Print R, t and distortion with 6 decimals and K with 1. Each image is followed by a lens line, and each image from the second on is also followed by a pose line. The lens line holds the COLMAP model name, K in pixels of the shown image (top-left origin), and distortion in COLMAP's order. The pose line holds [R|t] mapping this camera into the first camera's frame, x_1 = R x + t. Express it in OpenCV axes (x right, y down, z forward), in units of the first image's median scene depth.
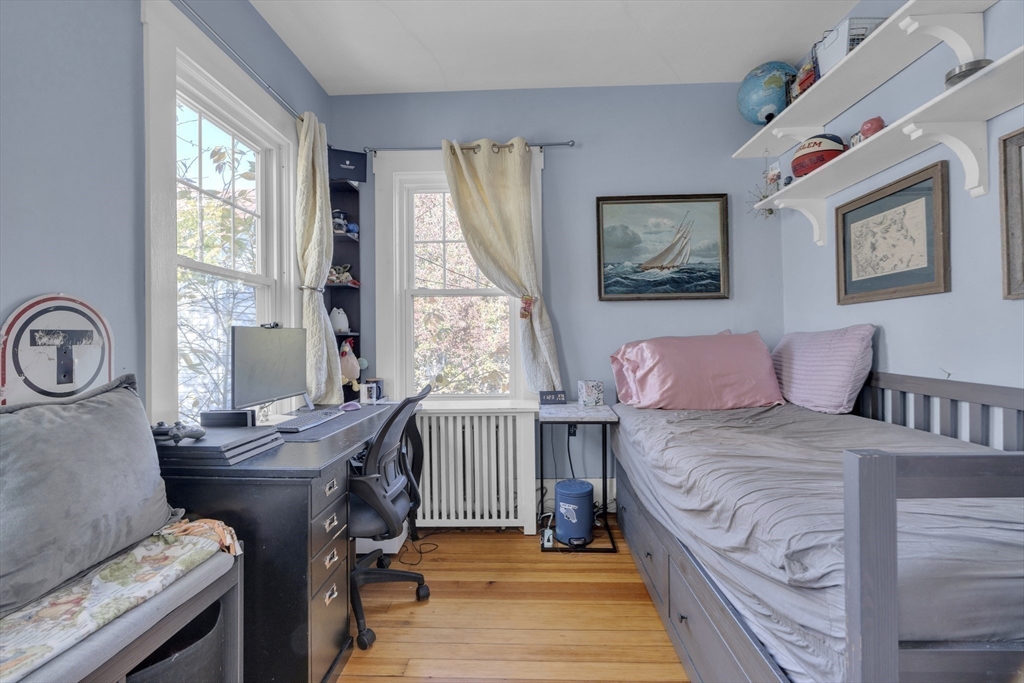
lens RADIAL K [[482.4, 0, 494.1], [0, 482.4, 333.5], [0, 0, 1]] dist [-0.011132, 0.005111]
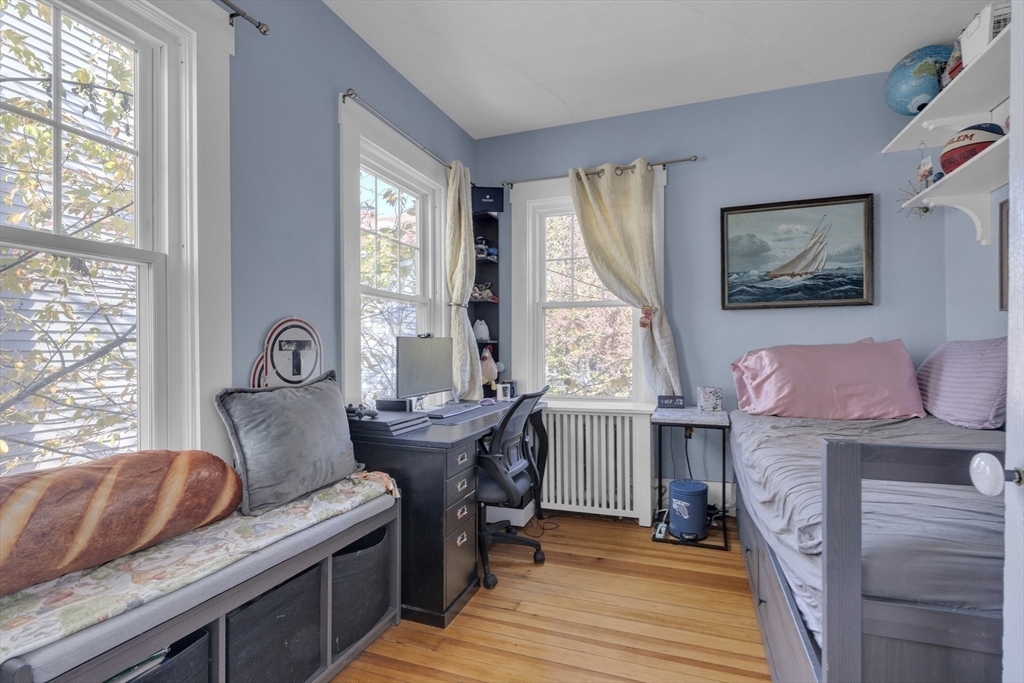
lens RADIAL K [[480.8, 0, 512.0], [0, 480.8, 341.5], [0, 0, 1]] dist [-0.009717, 0.005135]
pose [[0.960509, 0.002016, -0.278240, 0.087947], [-0.000963, 0.999992, 0.003920, -0.004682], [0.278246, -0.003498, 0.960504, -0.127317]]
